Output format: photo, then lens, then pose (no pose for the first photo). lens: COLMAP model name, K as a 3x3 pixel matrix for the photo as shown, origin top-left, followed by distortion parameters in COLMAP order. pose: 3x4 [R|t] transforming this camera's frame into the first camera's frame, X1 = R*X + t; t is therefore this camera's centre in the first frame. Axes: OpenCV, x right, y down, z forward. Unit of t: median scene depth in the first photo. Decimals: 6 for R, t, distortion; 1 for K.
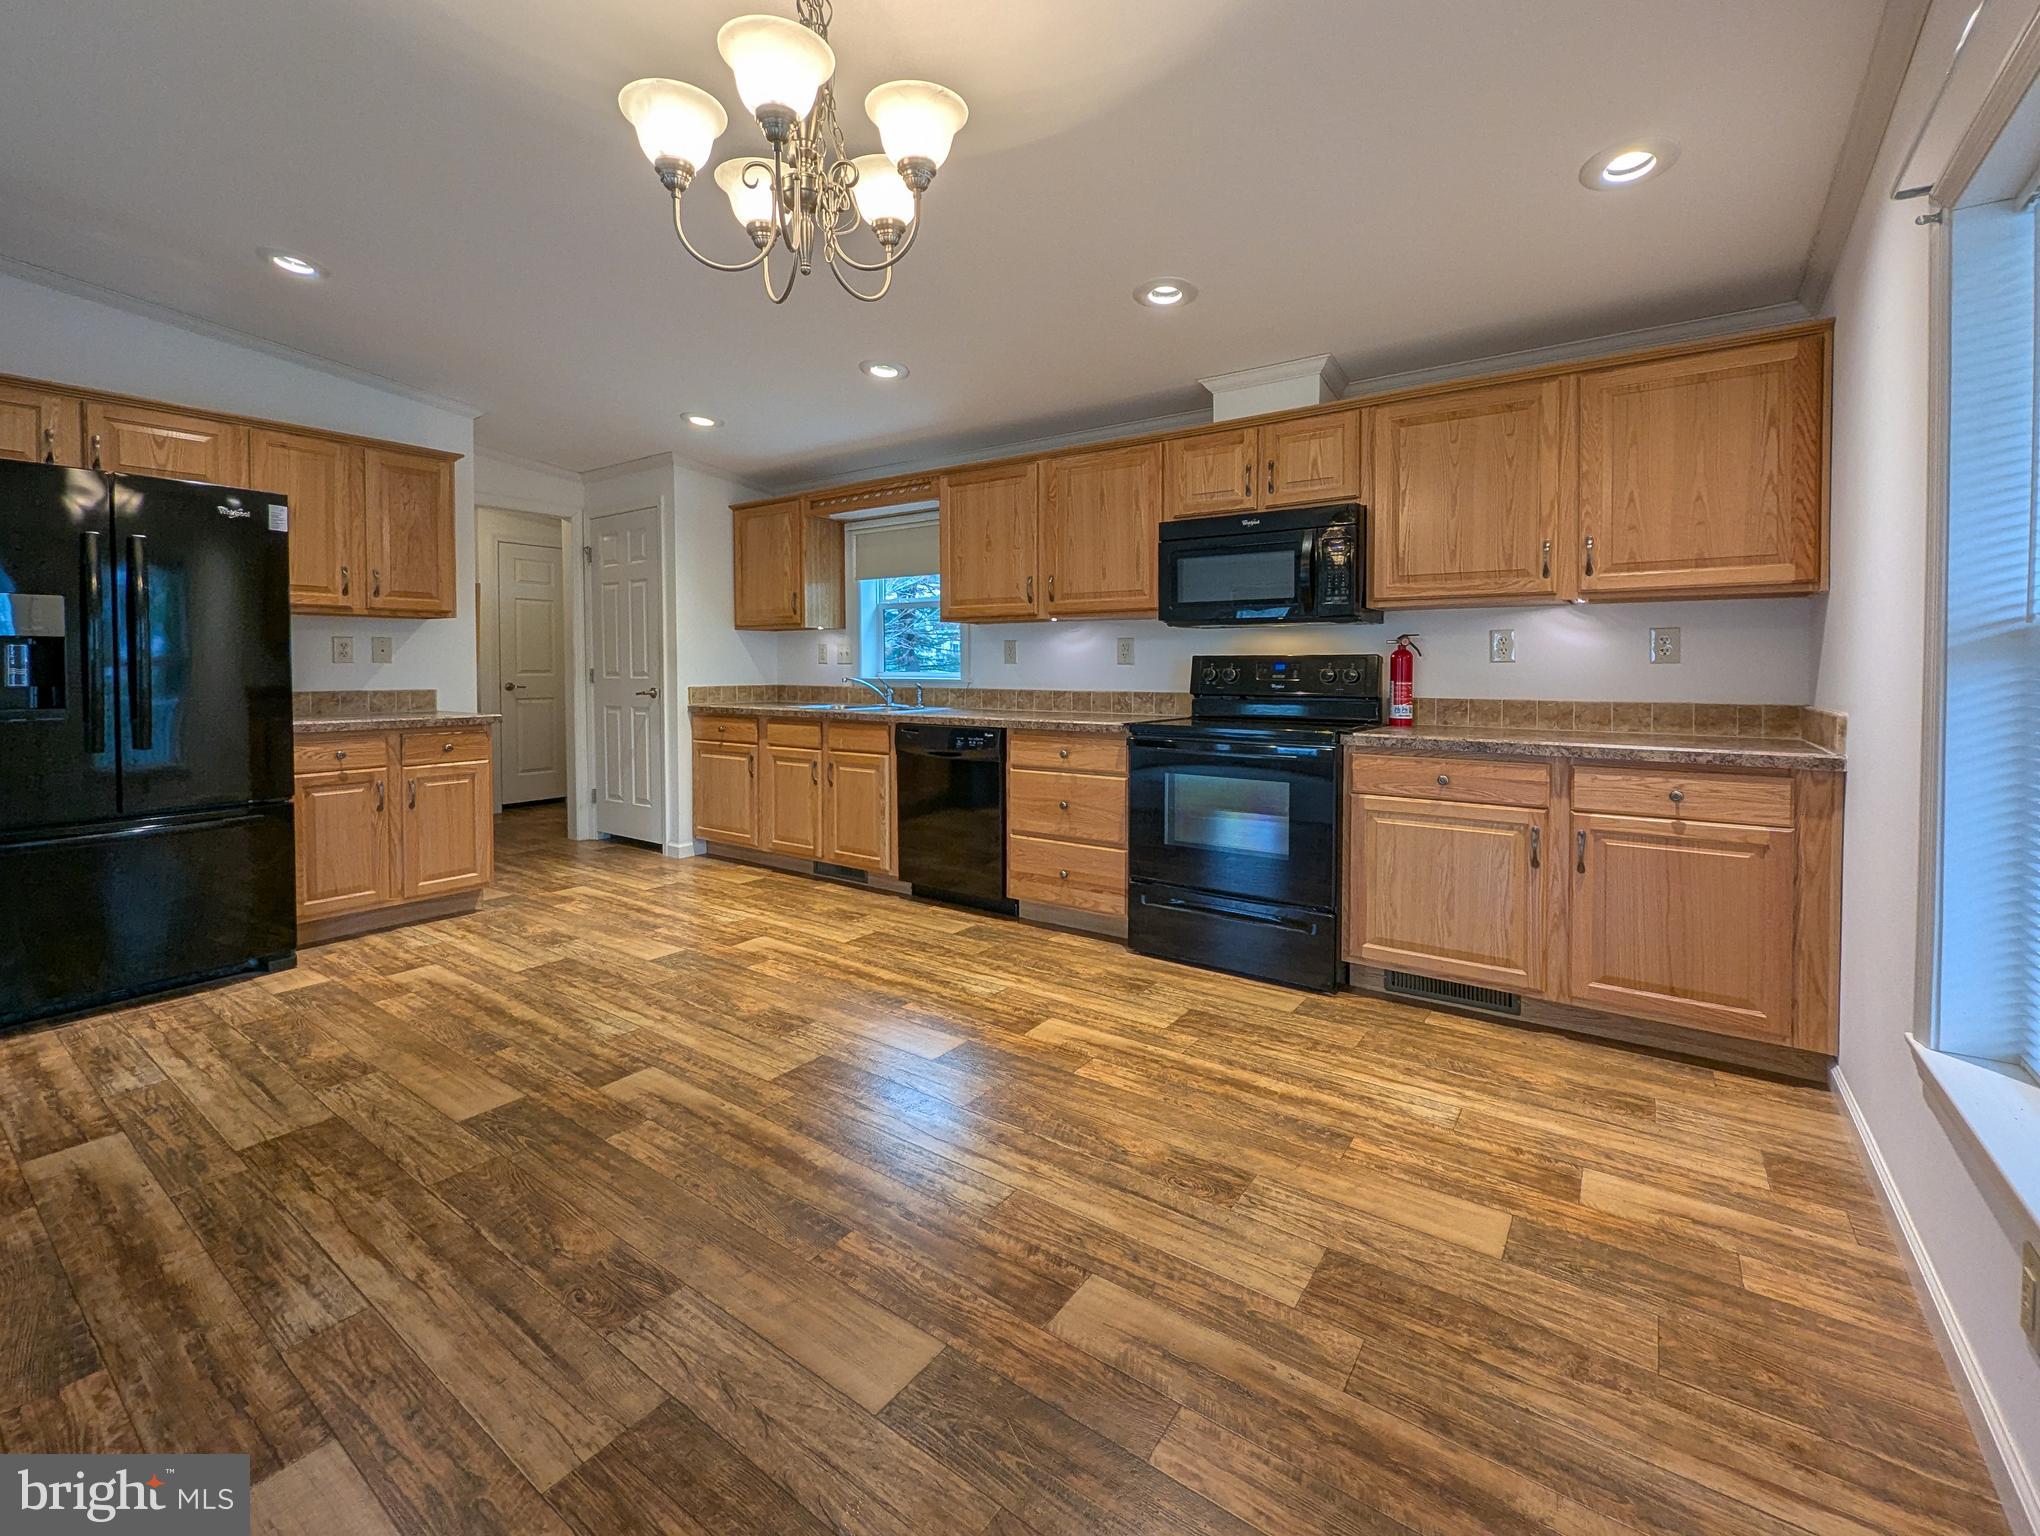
lens RADIAL K [[865.9, 0, 978.7], [0, 865.9, 675.1], [0, 0, 1]] dist [-0.014501, -0.000484]
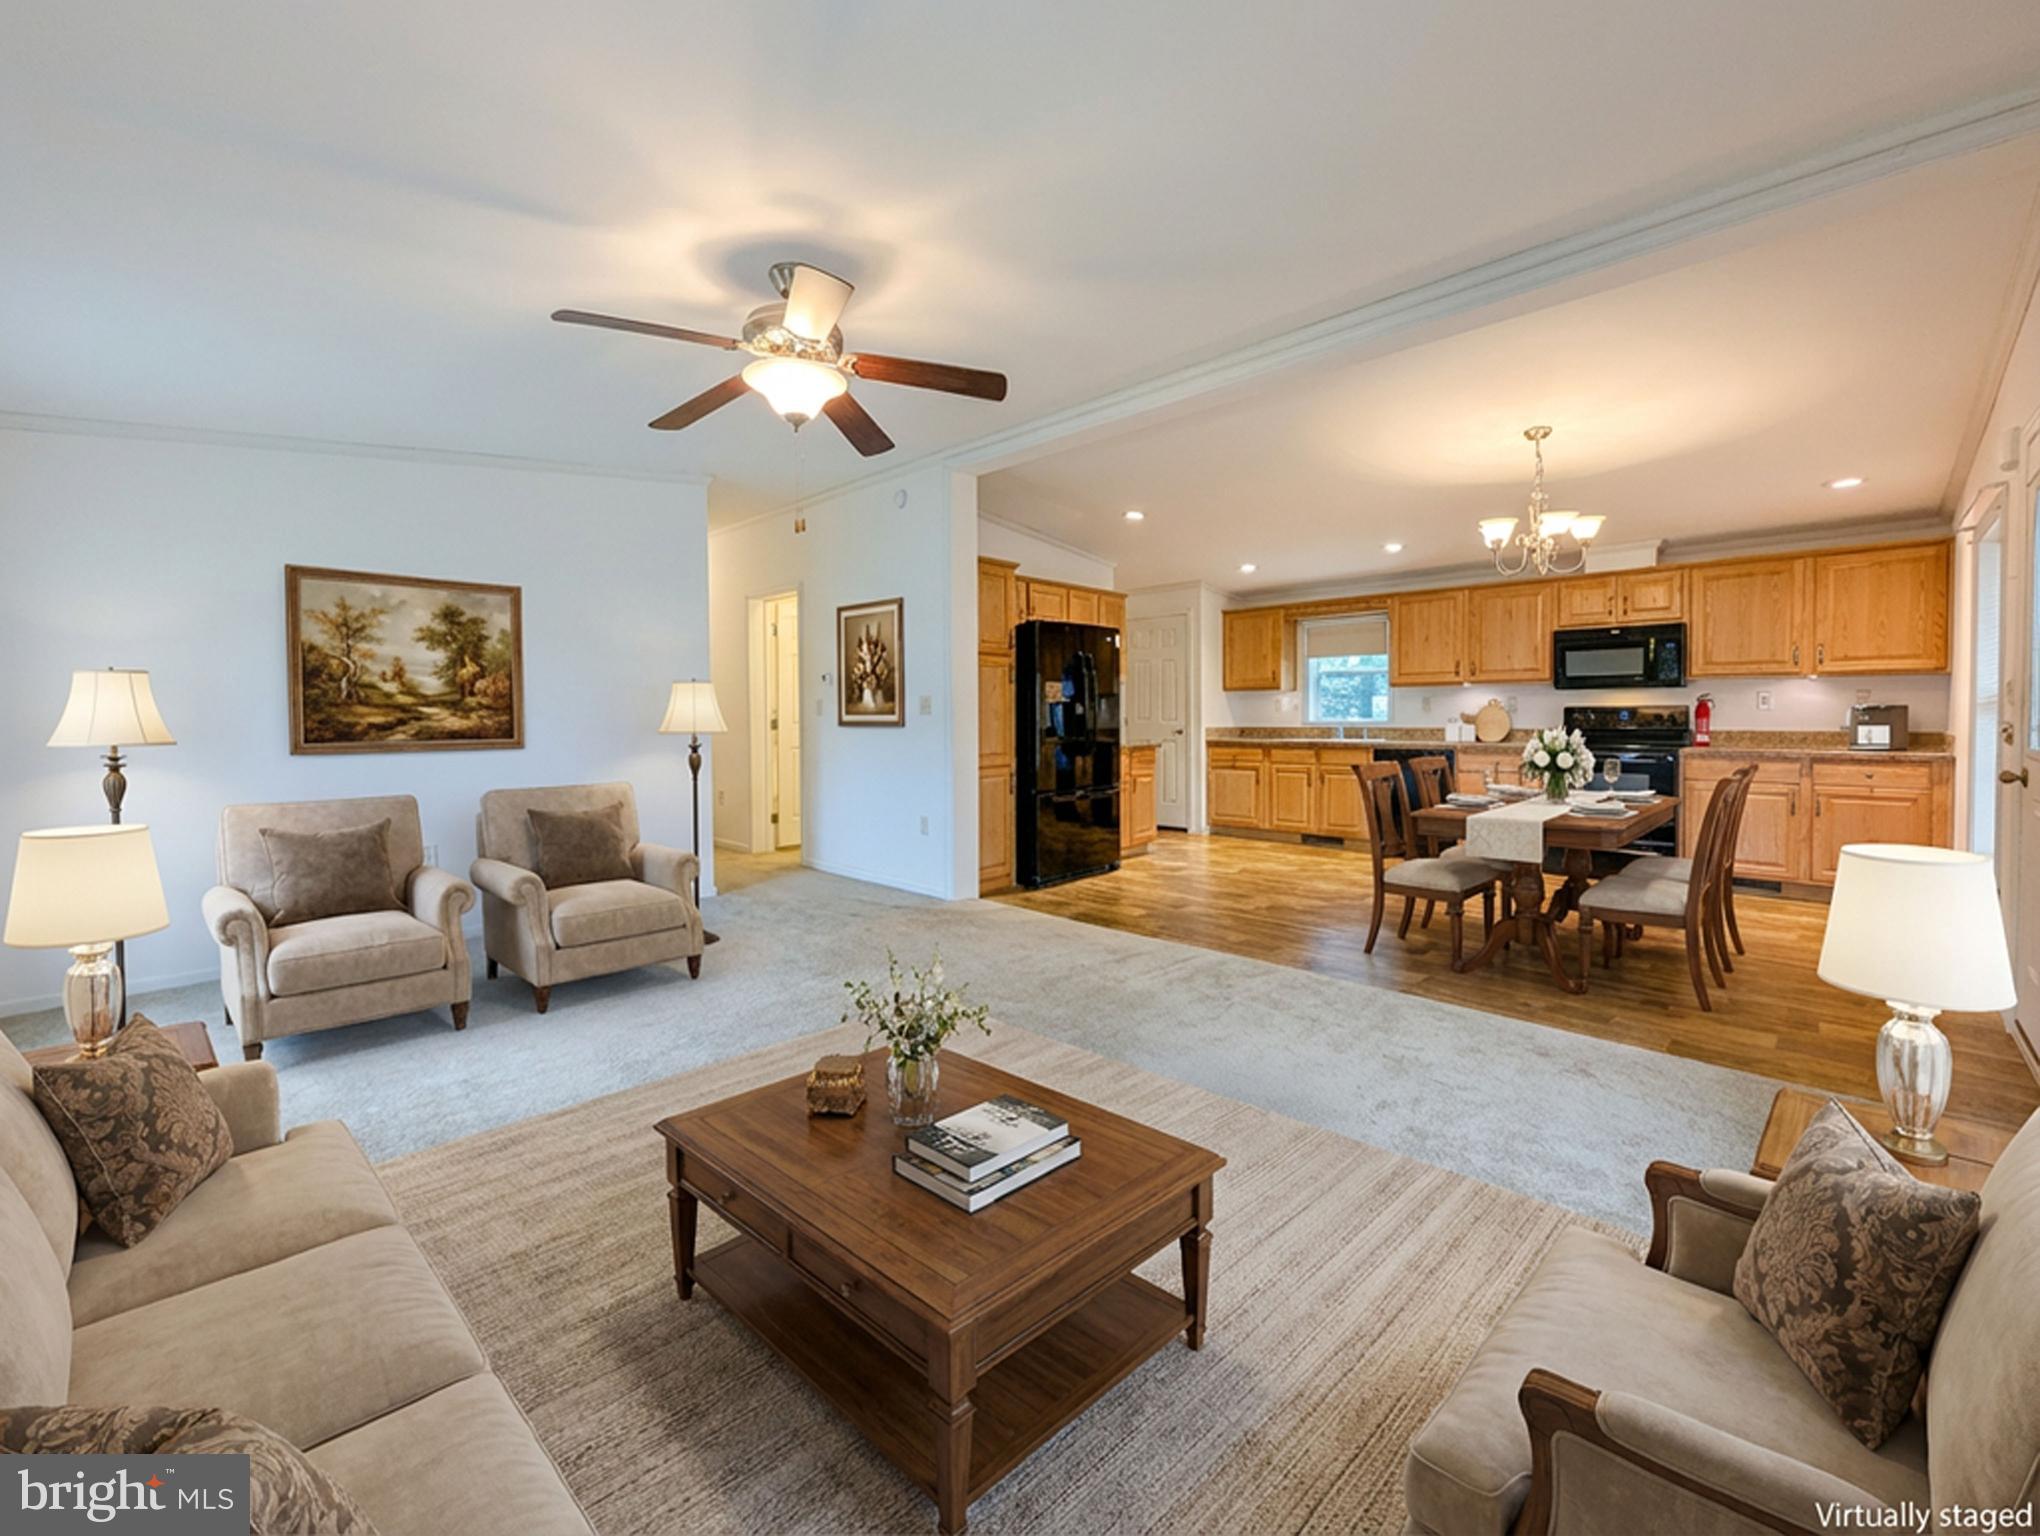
lens RADIAL K [[882.7, 0, 1051.8], [0, 882.7, 719.5], [0, 0, 1]] dist [-0.002236, 0.000224]
pose [[0.996861, -0.005269, -0.078997, -0.651283], [0.005025, 0.999982, -0.003287, 0.004400], [0.079013, 0.002880, 0.996869, -0.844432]]
